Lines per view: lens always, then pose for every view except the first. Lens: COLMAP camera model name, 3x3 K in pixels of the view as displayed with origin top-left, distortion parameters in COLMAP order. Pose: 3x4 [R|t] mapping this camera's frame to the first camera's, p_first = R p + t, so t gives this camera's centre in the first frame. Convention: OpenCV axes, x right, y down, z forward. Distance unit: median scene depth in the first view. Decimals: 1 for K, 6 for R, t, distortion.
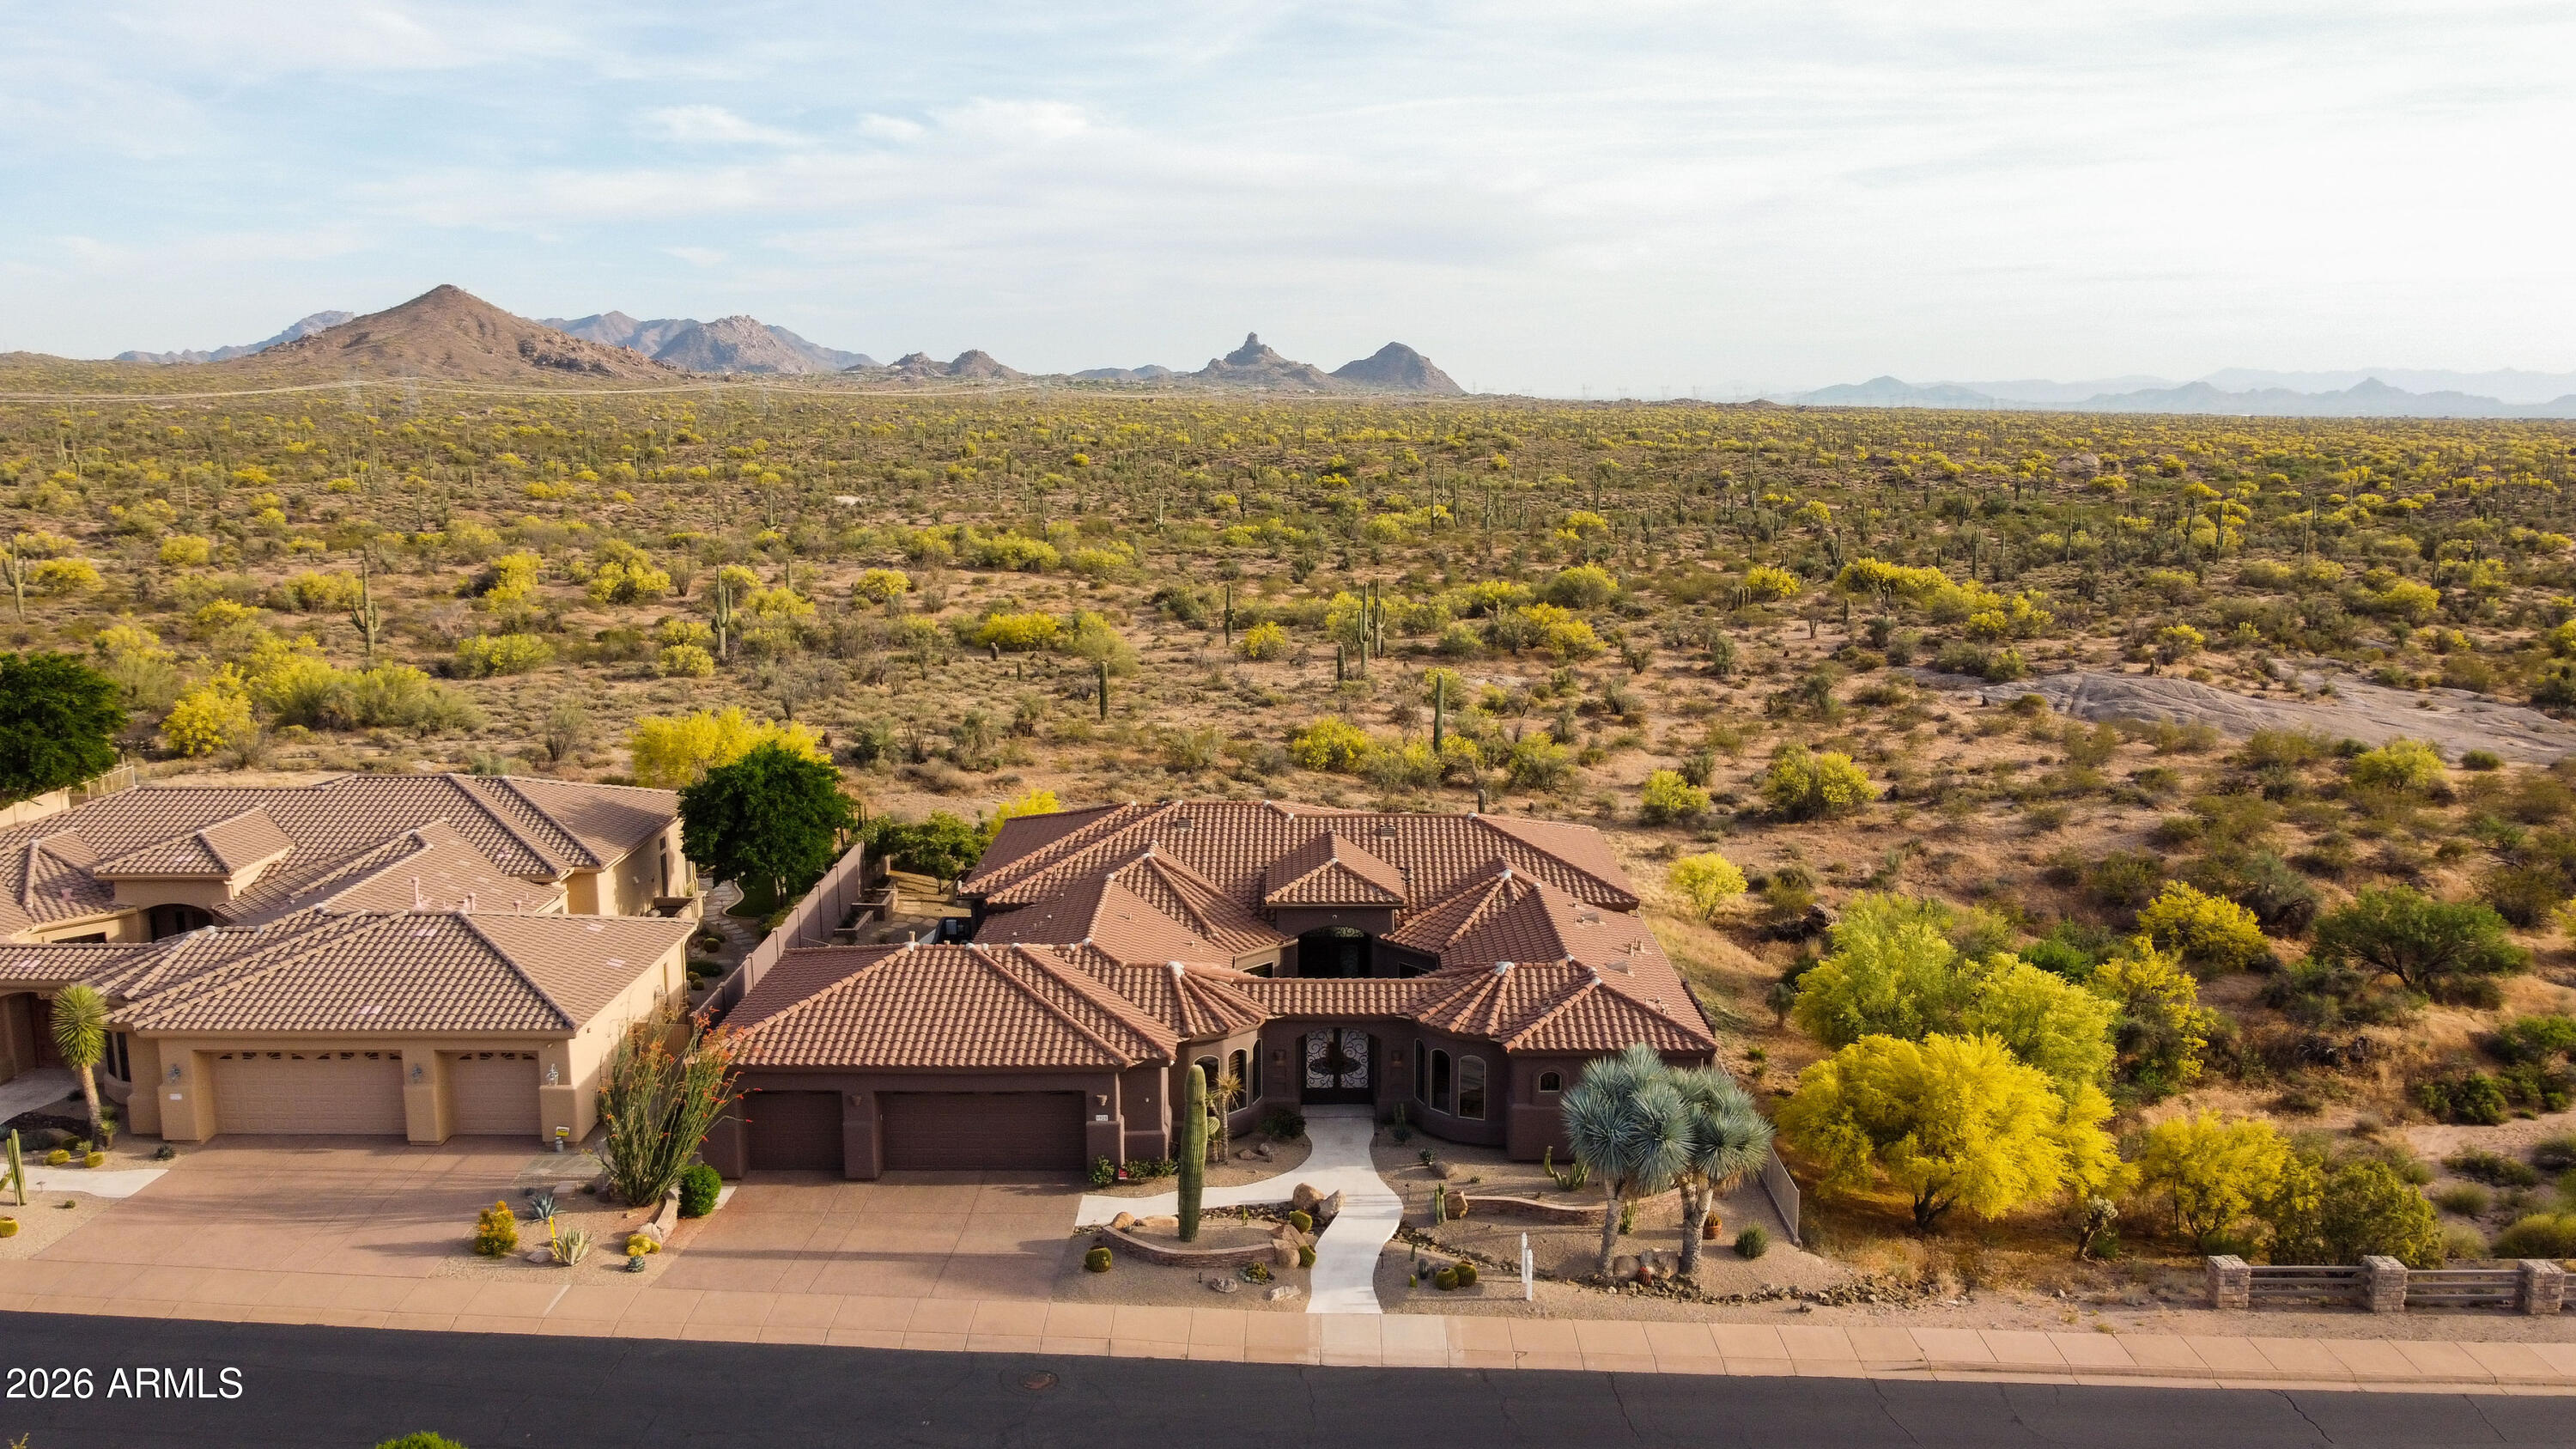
lens RADIAL K [[1967.5, 0, 1288.0], [0, 1967.5, 724.5], [0, 0, 1]] dist [-0.006010, -0.008779]
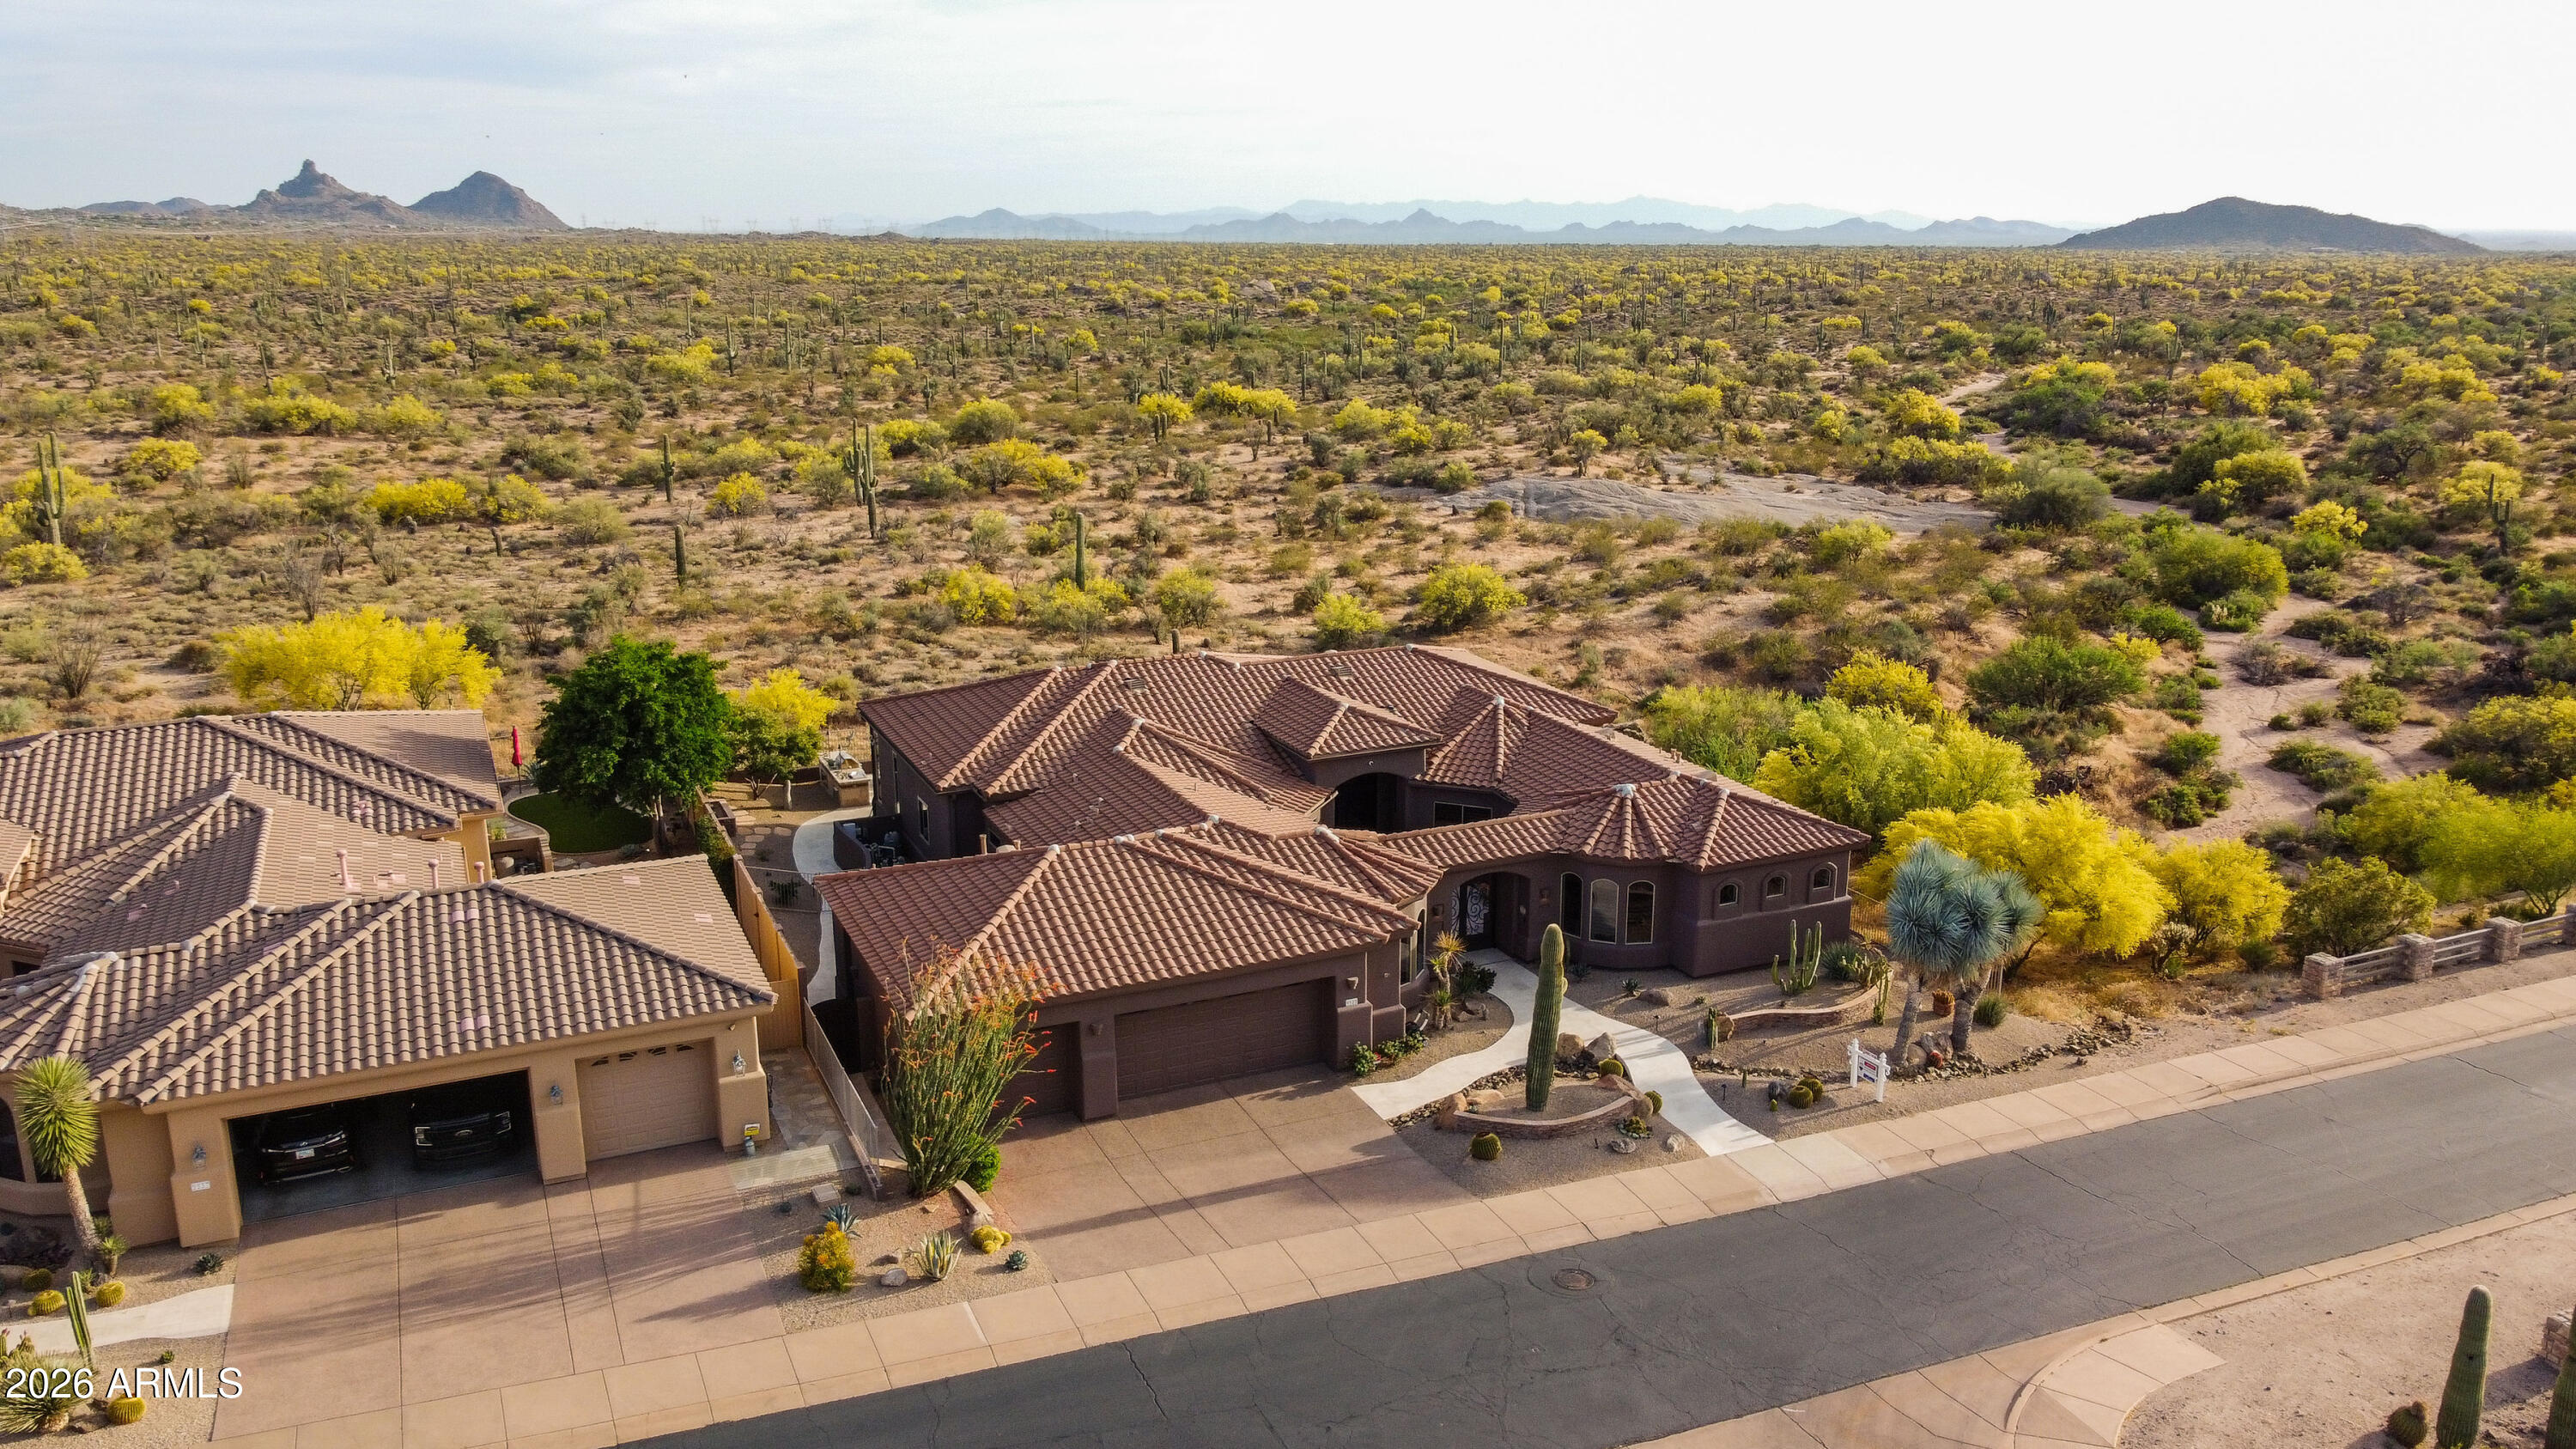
lens RADIAL K [[1967.5, 0, 1288.0], [0, 1967.5, 724.5], [0, 0, 1]] dist [-0.006010, -0.008779]
pose [[0.907219, -0.107437, 0.406708, -0.110609], [0.074004, 0.992519, 0.097109, -0.004458], [-0.414098, -0.058001, 0.908382, 0.043336]]
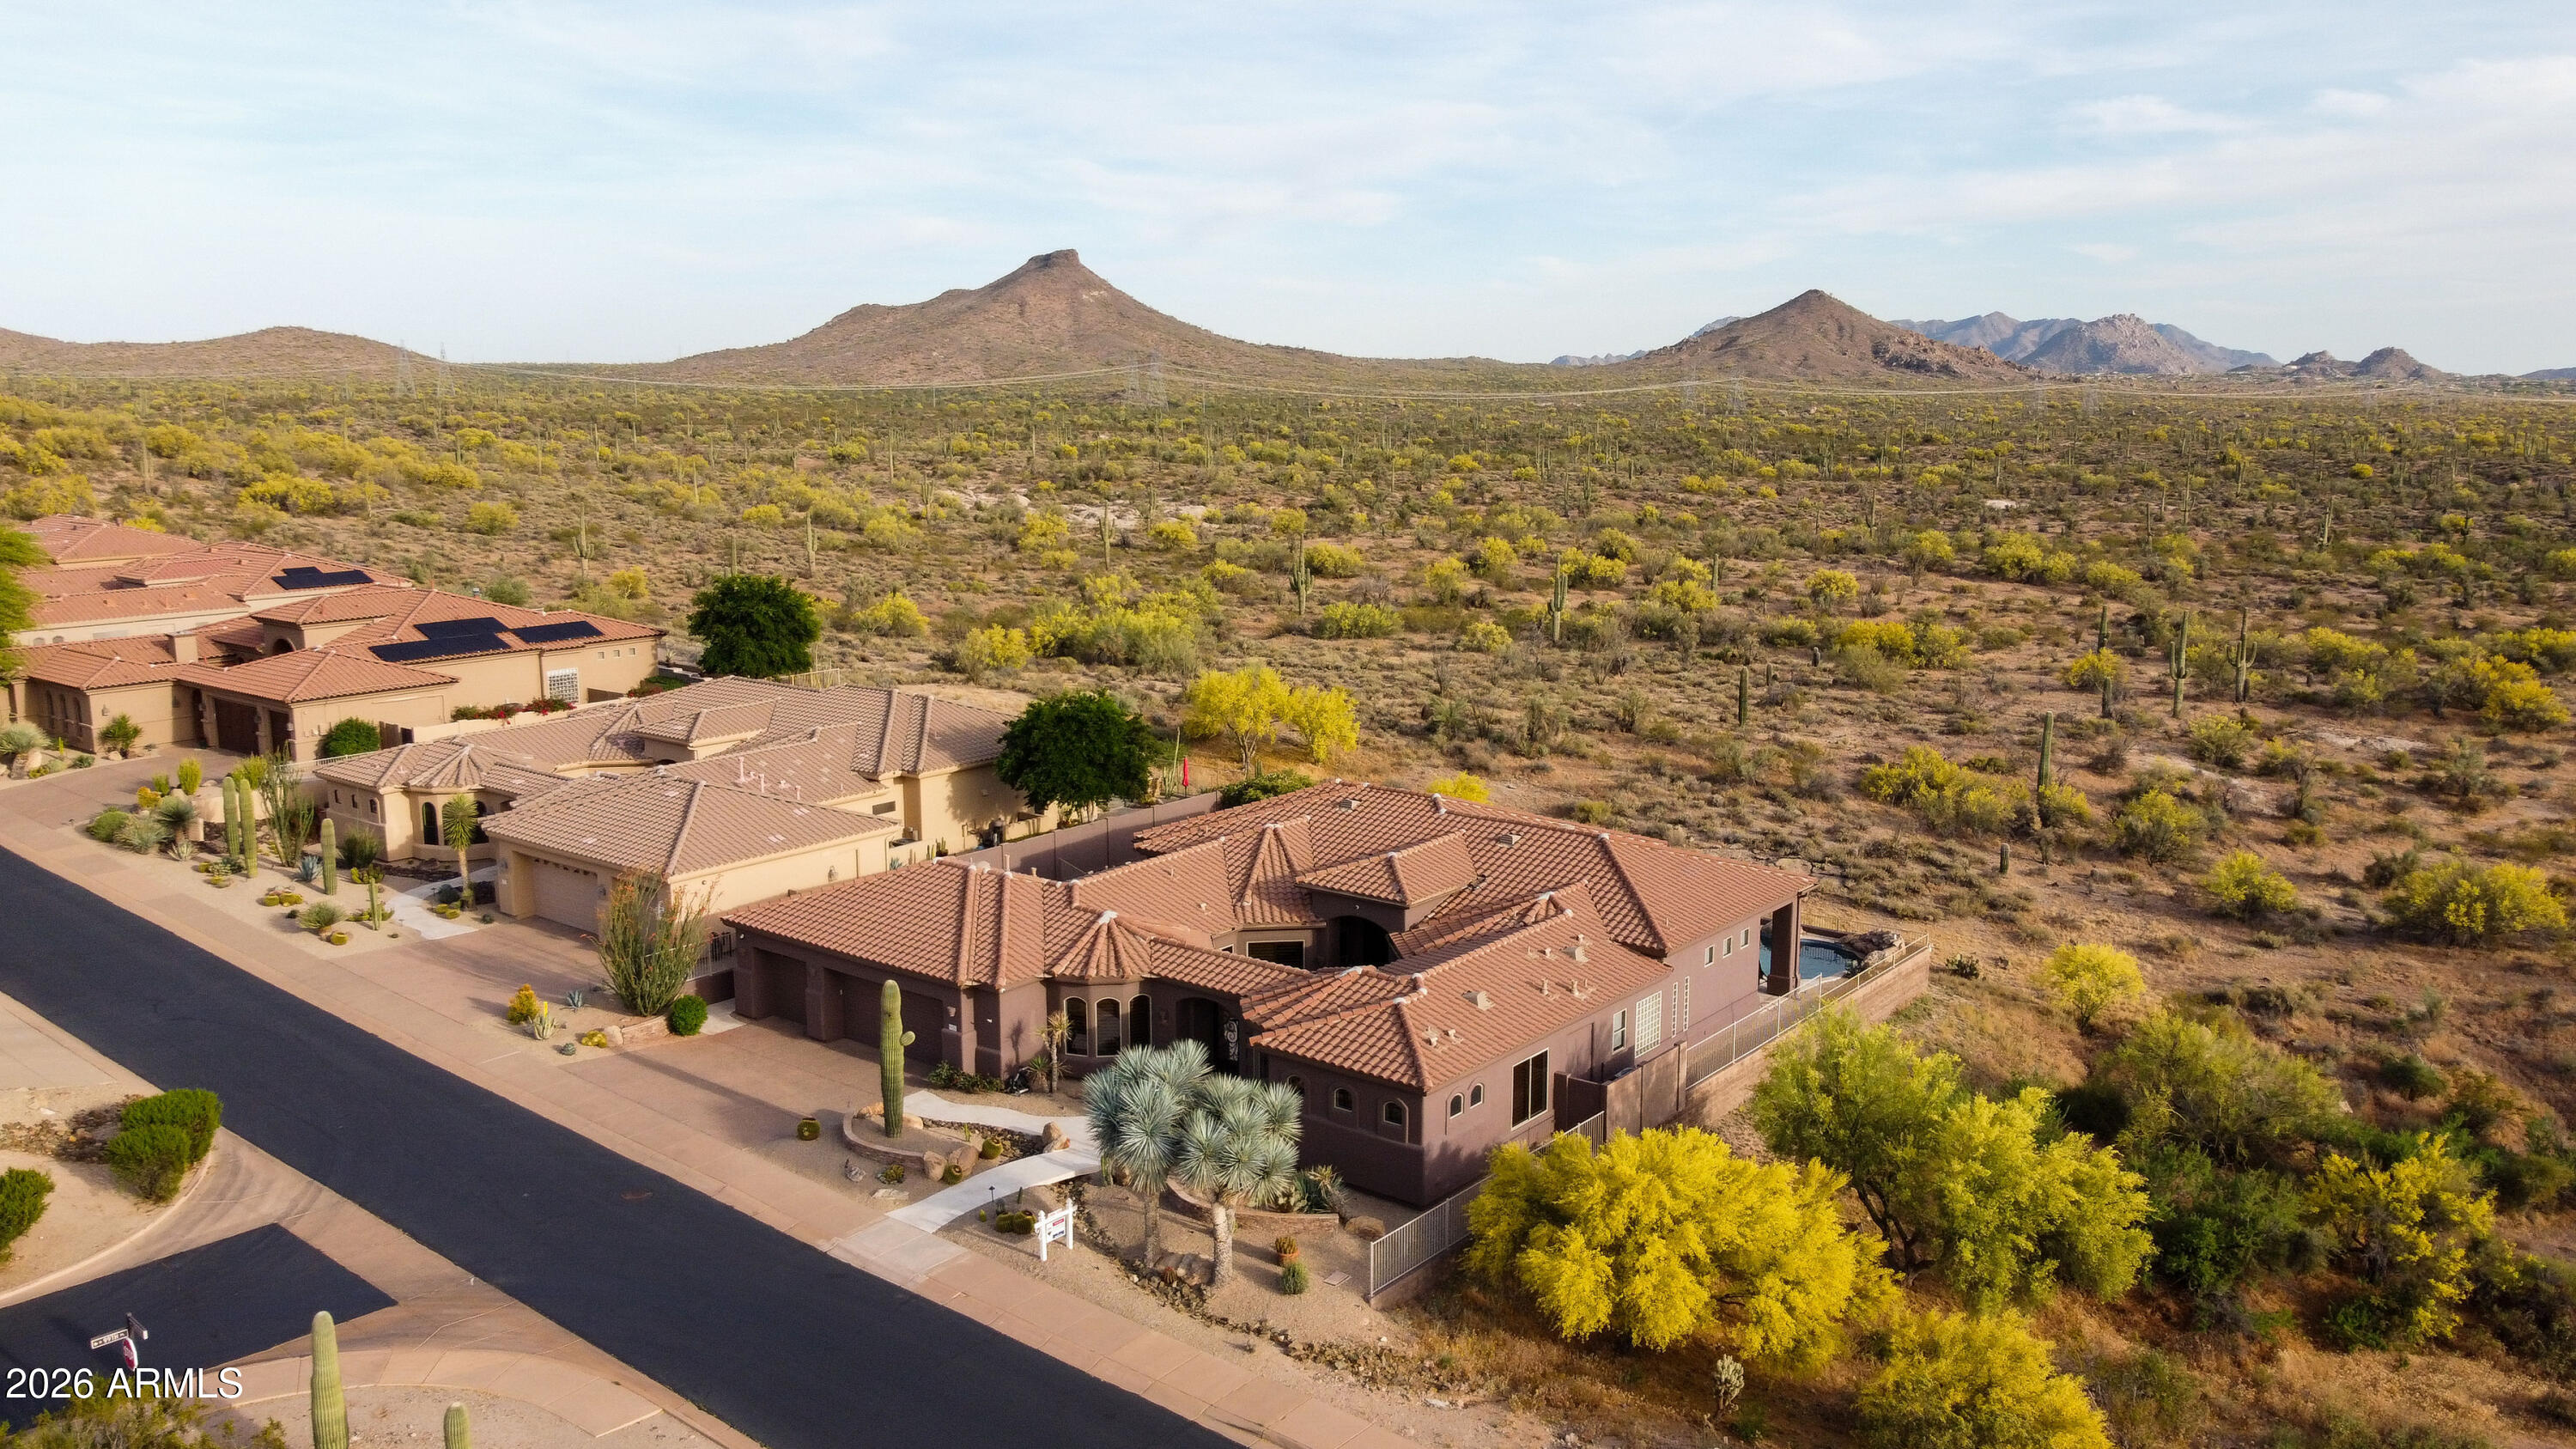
lens RADIAL K [[1967.5, 0, 1288.0], [0, 1967.5, 724.5], [0, 0, 1]] dist [-0.006010, -0.008779]
pose [[0.785849, 0.105468, -0.609359, 0.165826], [-0.105824, 0.993750, 0.035524, -0.007203], [0.609297, 0.036568, 0.792098, 0.051359]]
